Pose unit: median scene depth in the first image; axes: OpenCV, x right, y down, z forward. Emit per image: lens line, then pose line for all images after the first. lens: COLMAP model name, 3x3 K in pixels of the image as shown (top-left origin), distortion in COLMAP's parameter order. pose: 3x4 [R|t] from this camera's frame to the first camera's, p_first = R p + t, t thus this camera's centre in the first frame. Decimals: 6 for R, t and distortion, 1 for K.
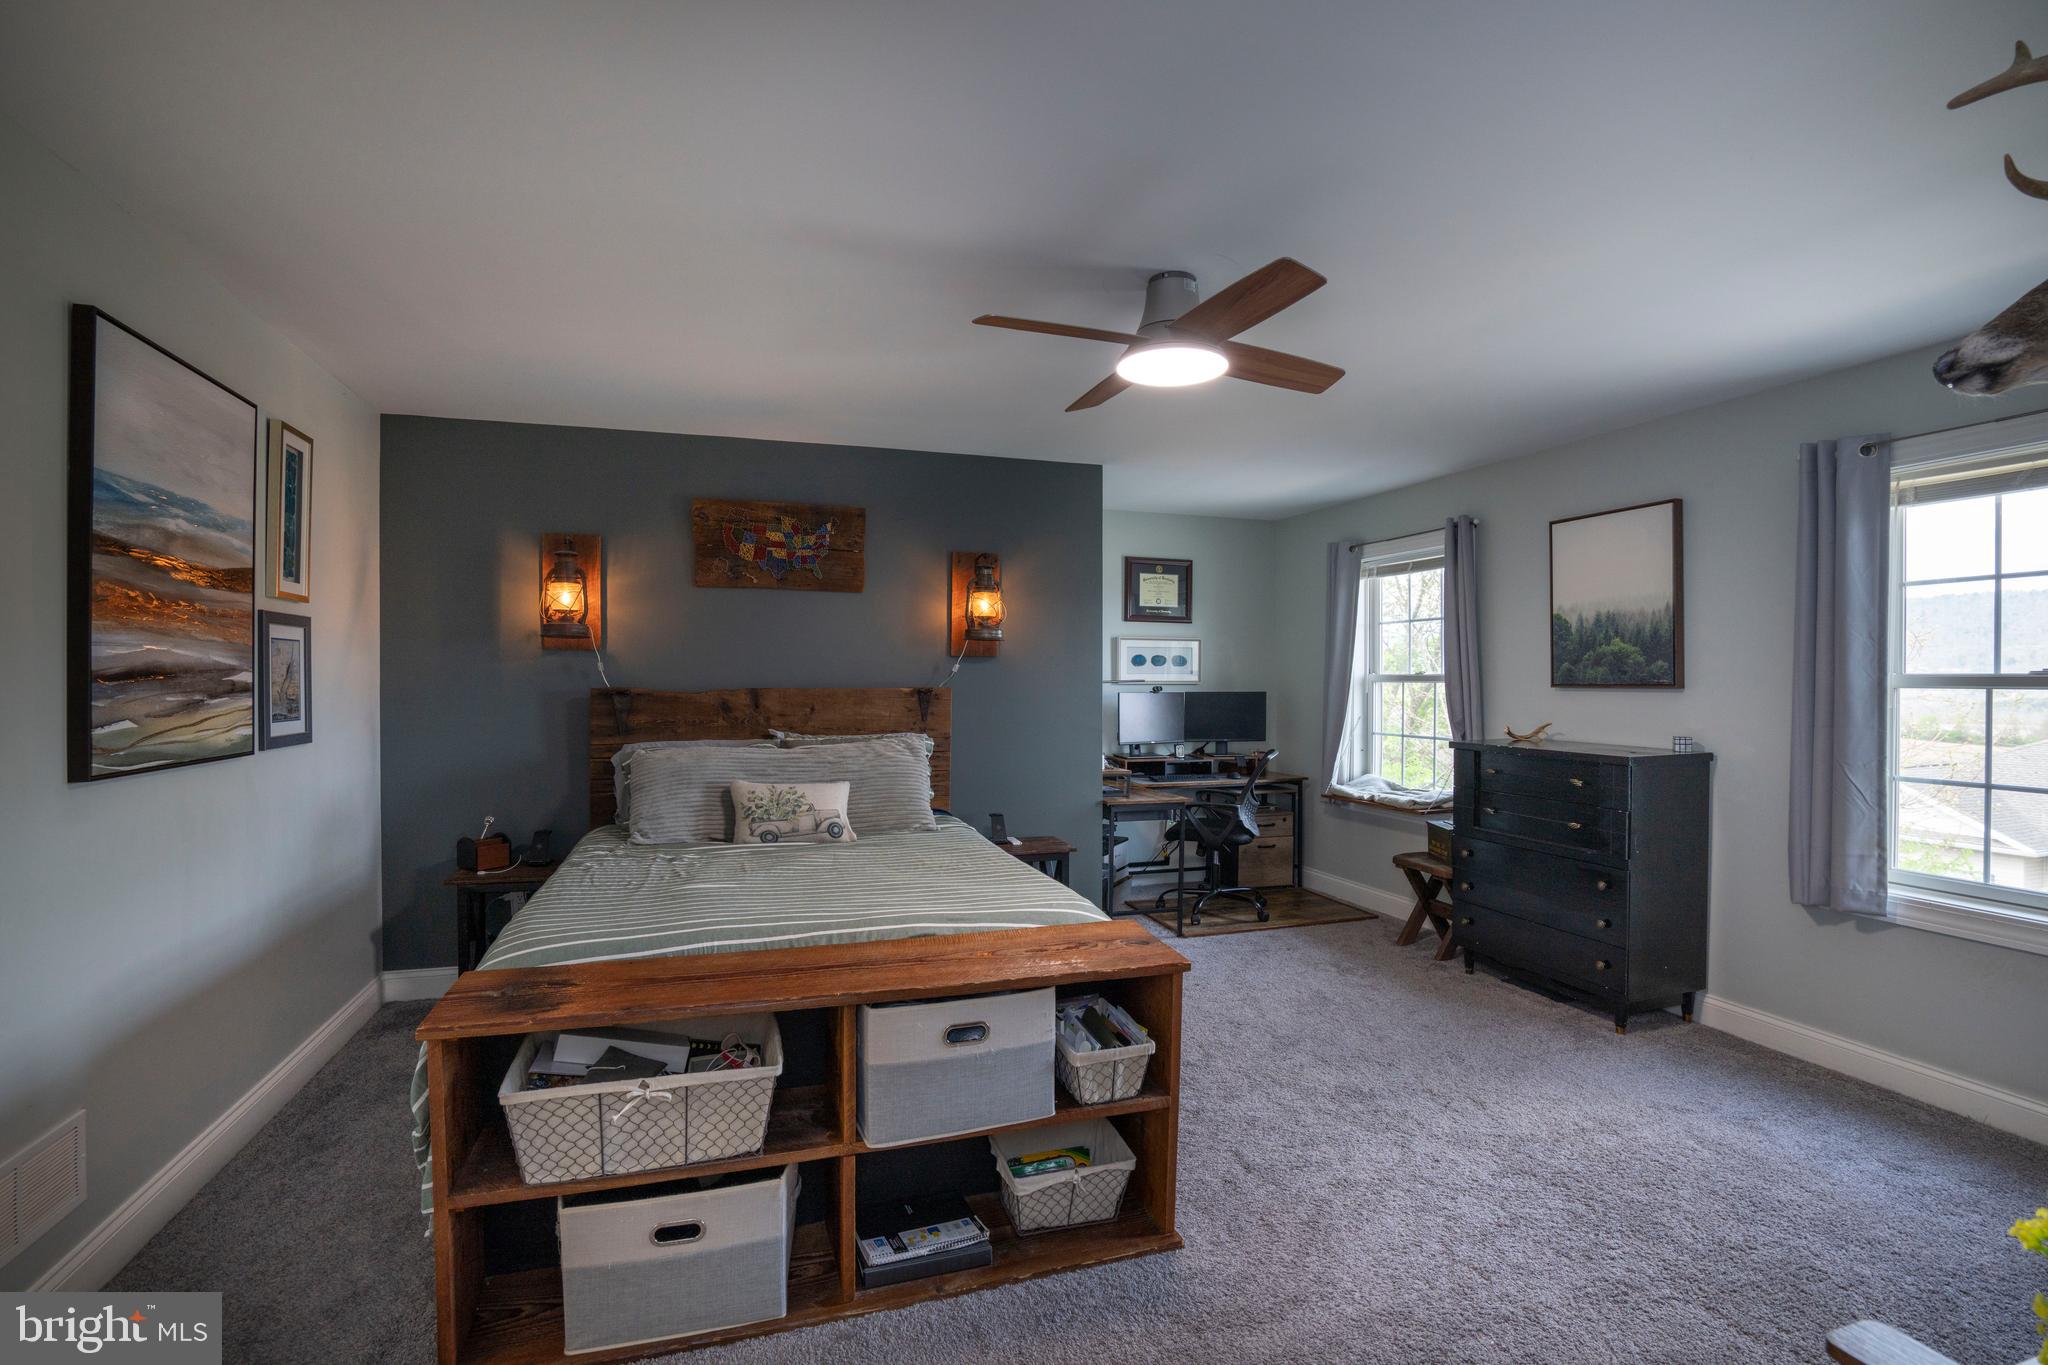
lens RADIAL K [[946.5, 0, 1025.1], [0, 946.5, 679.0], [0, 0, 1]] dist [-0.056811, 0.021552]
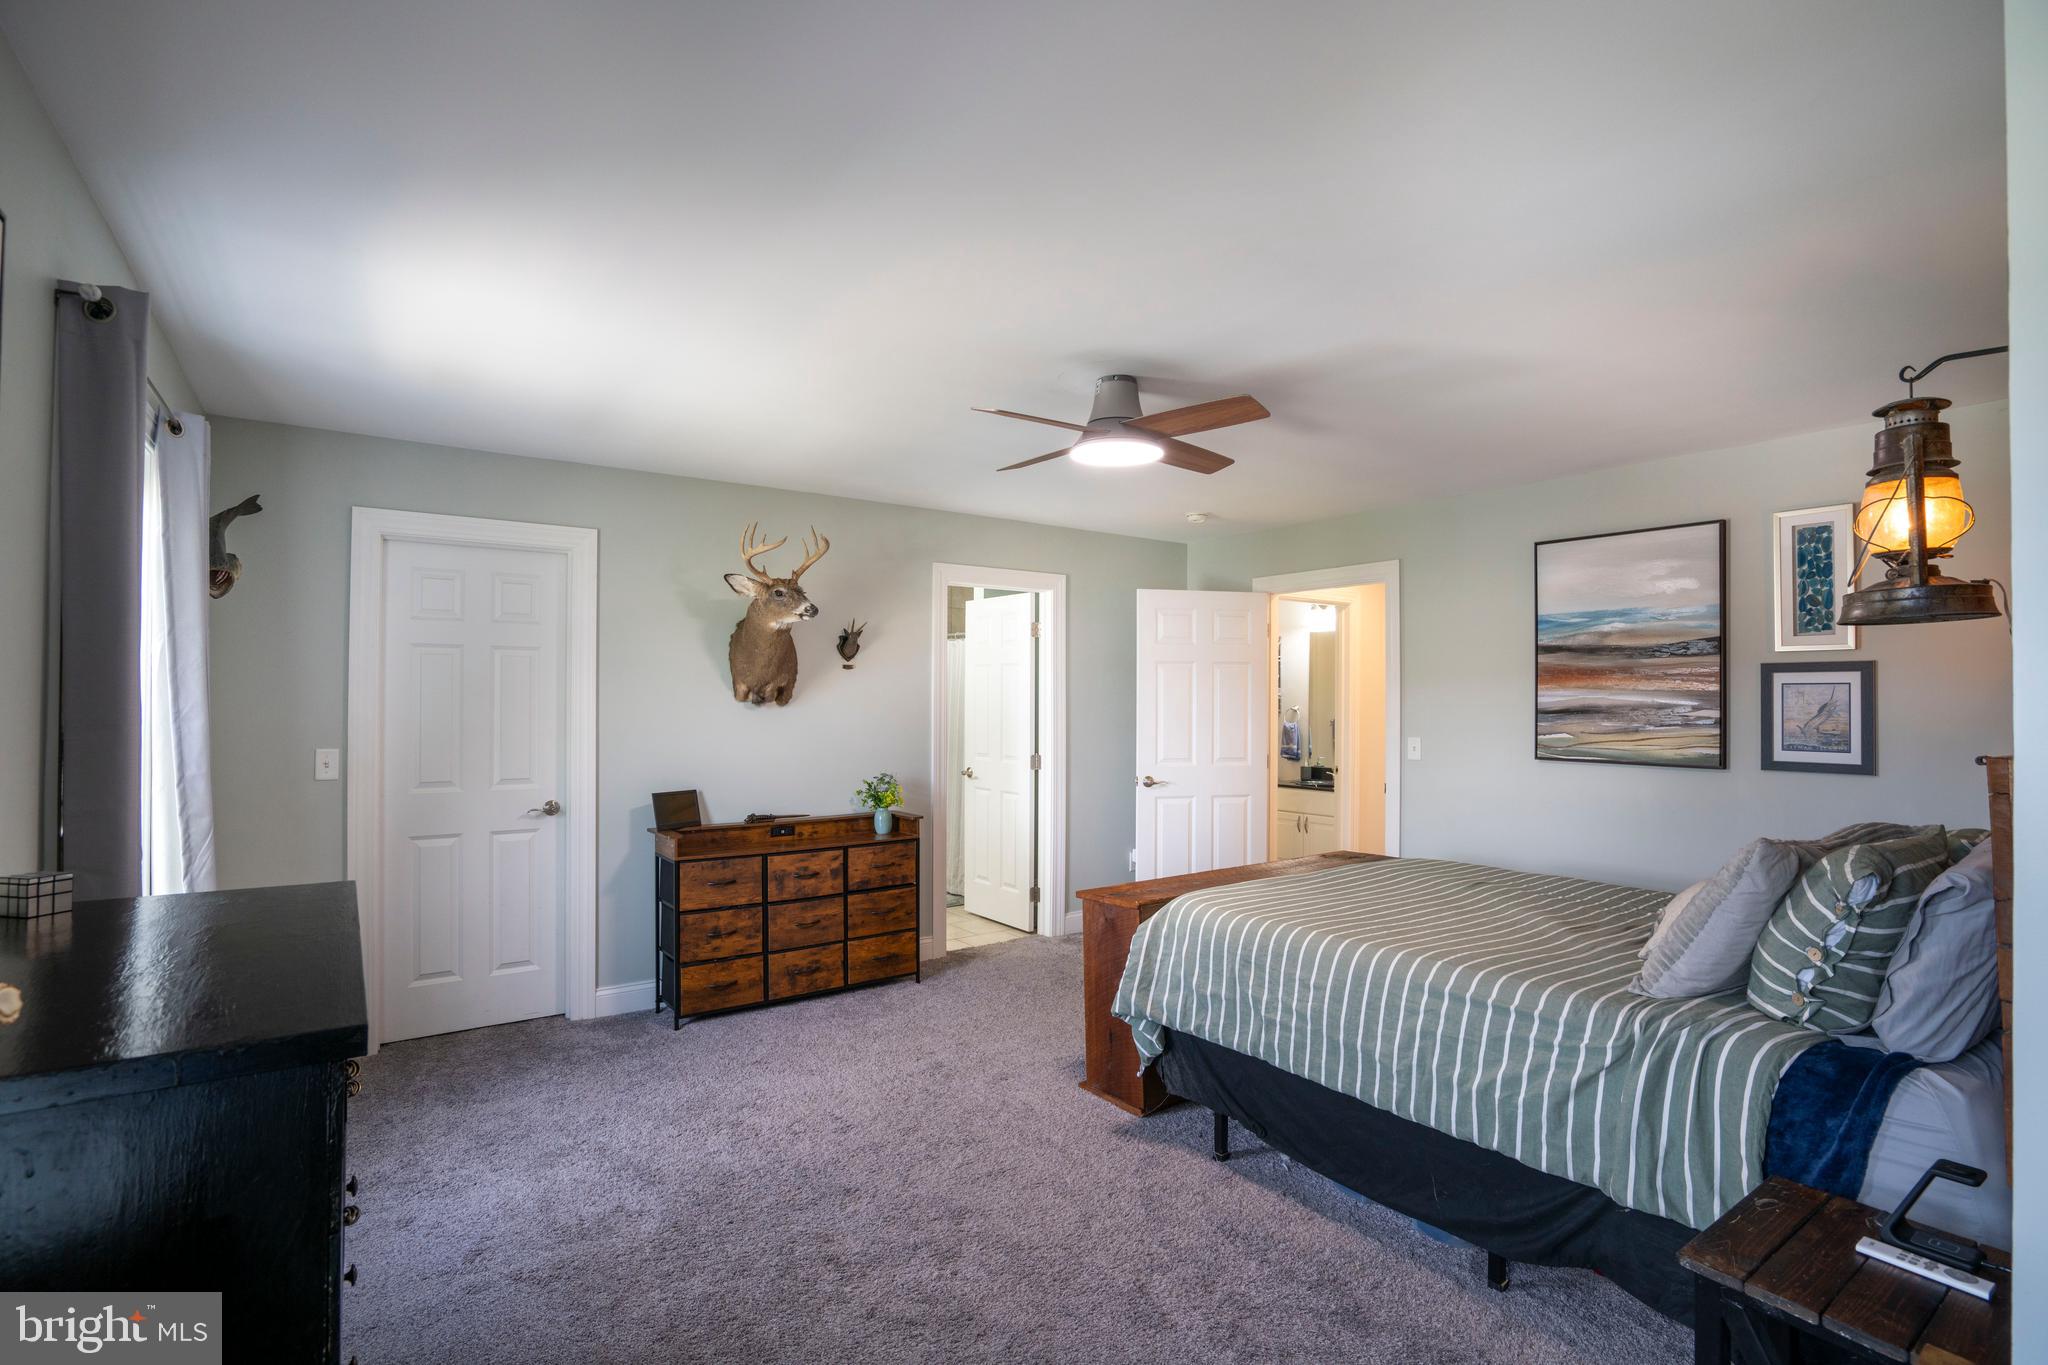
lens RADIAL K [[946.5, 0, 1015.7], [0, 946.5, 686.3], [0, 0, 1]] dist [-0.056811, 0.021552]
pose [[-0.951673, -0.011171, -0.306910, 0.404662], [-0.007248, 0.999877, -0.013920, -0.011086], [0.307027, -0.011023, -0.951637, 1.318903]]
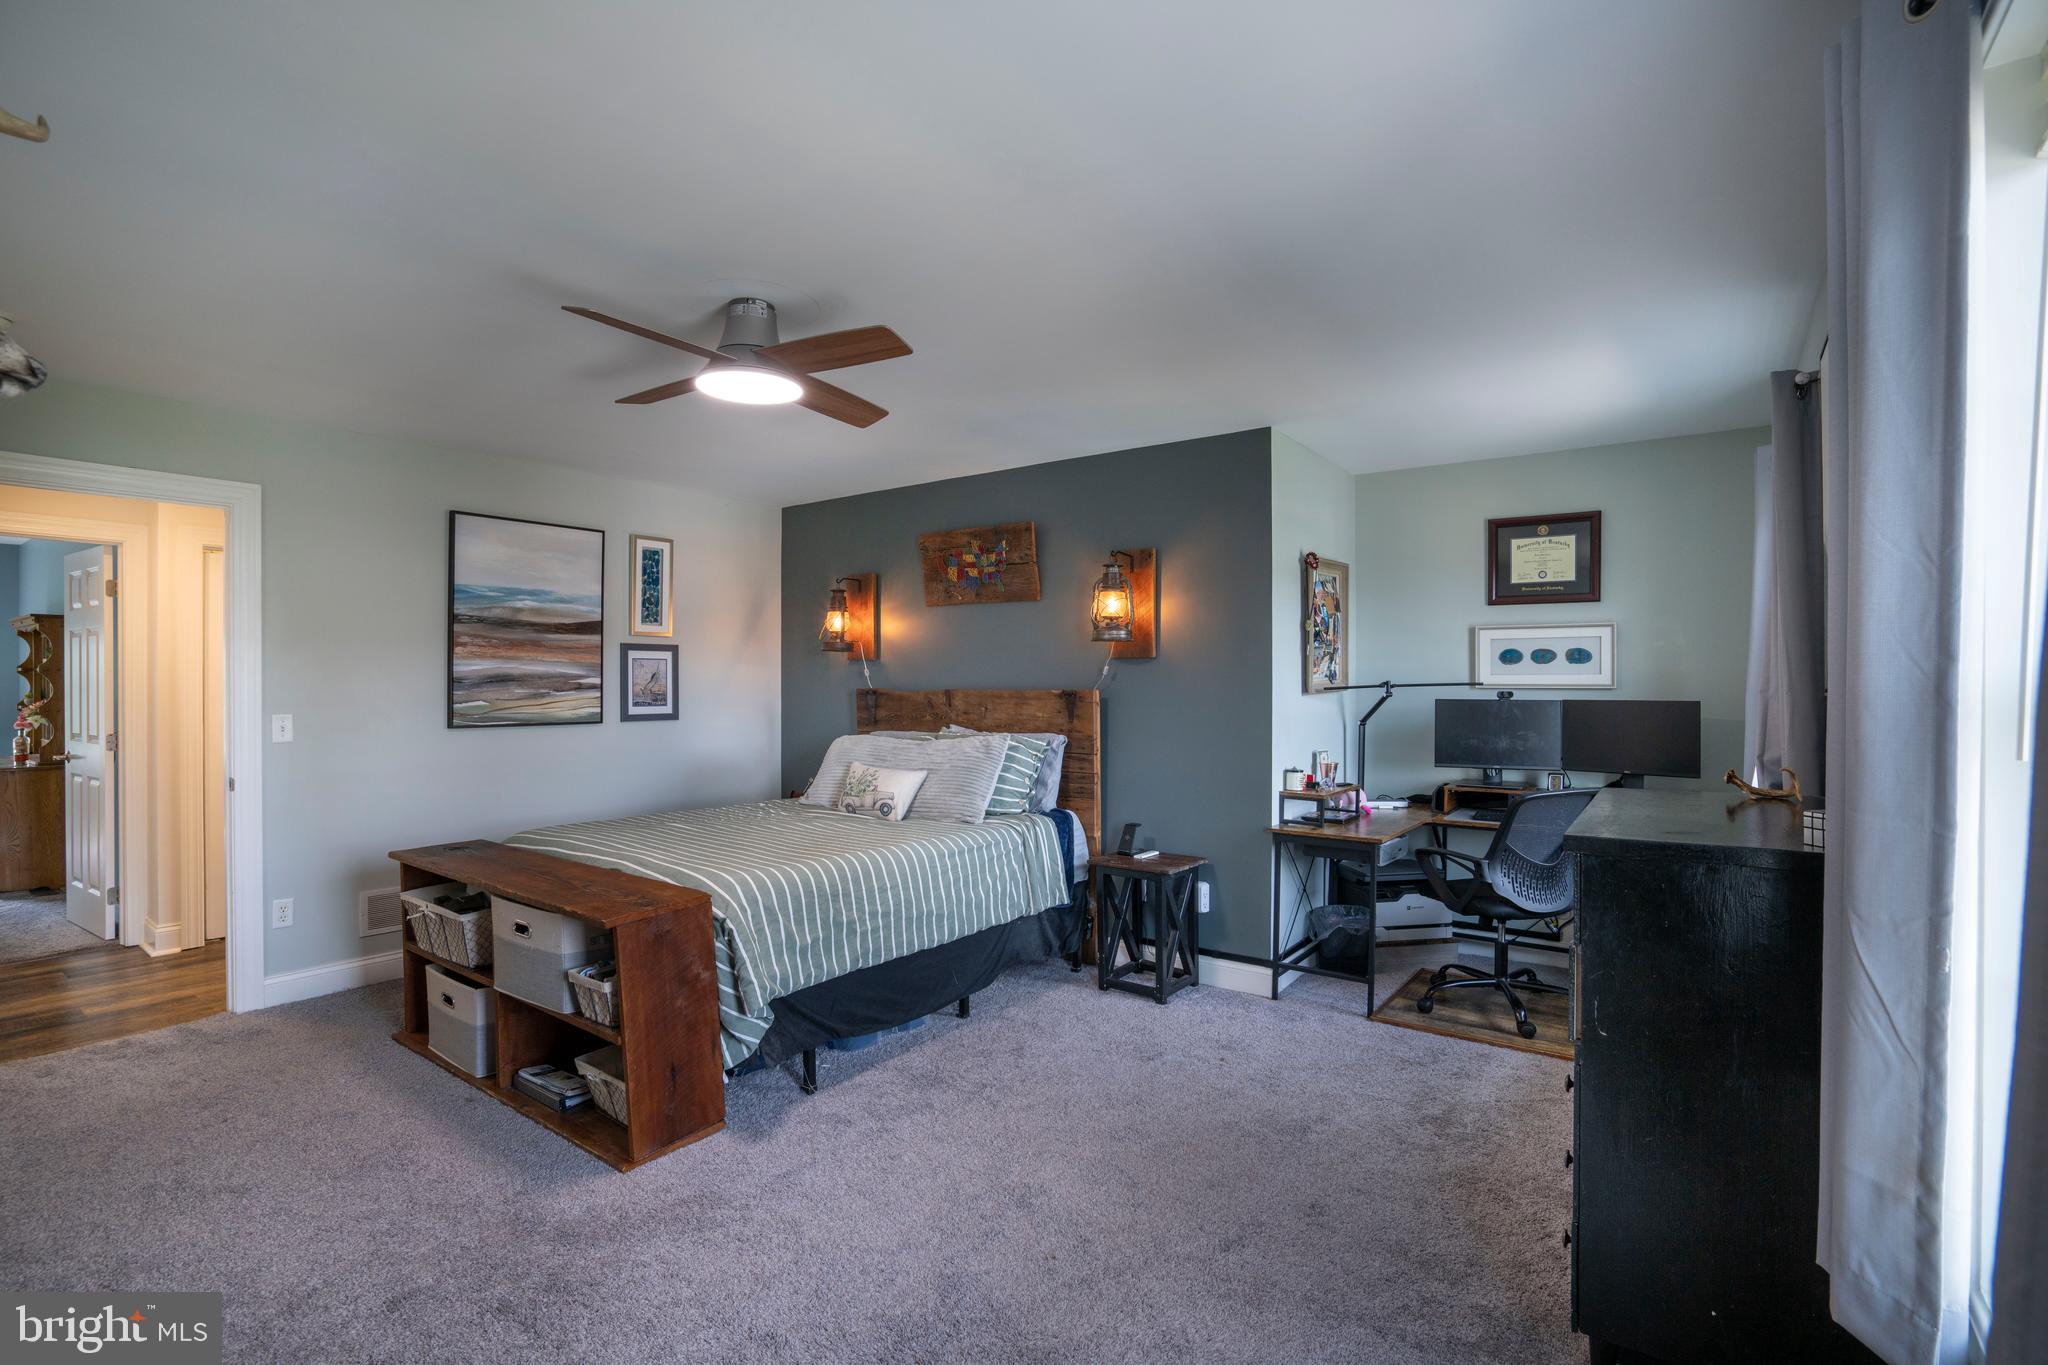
lens RADIAL K [[946.5, 0, 1020.7], [0, 946.5, 686.7], [0, 0, 1]] dist [-0.056811, 0.021552]
pose [[0.574306, 0.002323, -0.818637, 0.755464], [-0.000411, 0.999997, 0.002550, 0.003281], [0.818640, -0.001128, 0.574305, 0.403569]]
